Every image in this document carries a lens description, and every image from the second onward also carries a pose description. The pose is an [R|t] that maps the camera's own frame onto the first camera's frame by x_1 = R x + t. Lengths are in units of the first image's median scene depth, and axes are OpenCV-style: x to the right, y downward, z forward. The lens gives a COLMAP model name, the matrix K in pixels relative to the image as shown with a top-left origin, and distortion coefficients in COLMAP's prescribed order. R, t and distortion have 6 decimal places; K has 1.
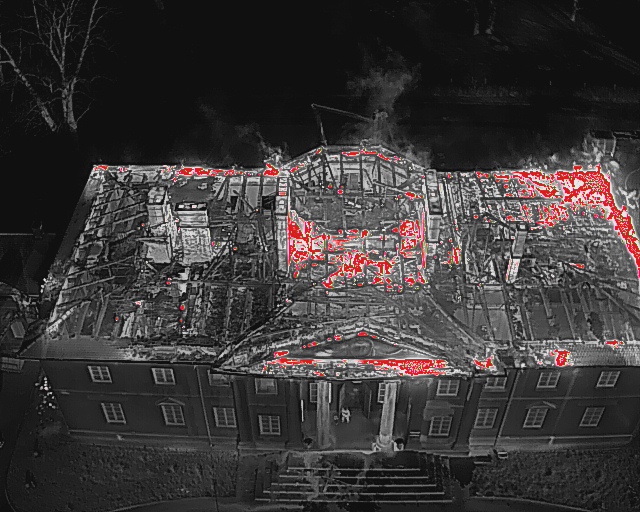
lens RADIAL K [[736.3, 0, 315.4], [0, 736.3, 254.4], [0, 0, 1]] dist [-0.250124, 0.000000]
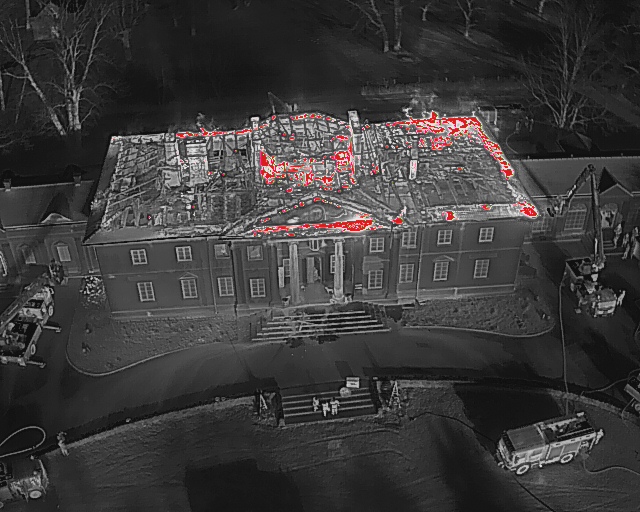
lens RADIAL K [[736.3, 0, 321.8], [0, 736.3, 256.4], [0, 0, 1]] dist [-0.250124, 0.000000]
pose [[0.992611, -0.074981, 0.095400, -0.070819], [0.082281, 0.993780, -0.075040, 0.290265], [-0.089181, 0.082335, 0.992607, -0.458484]]
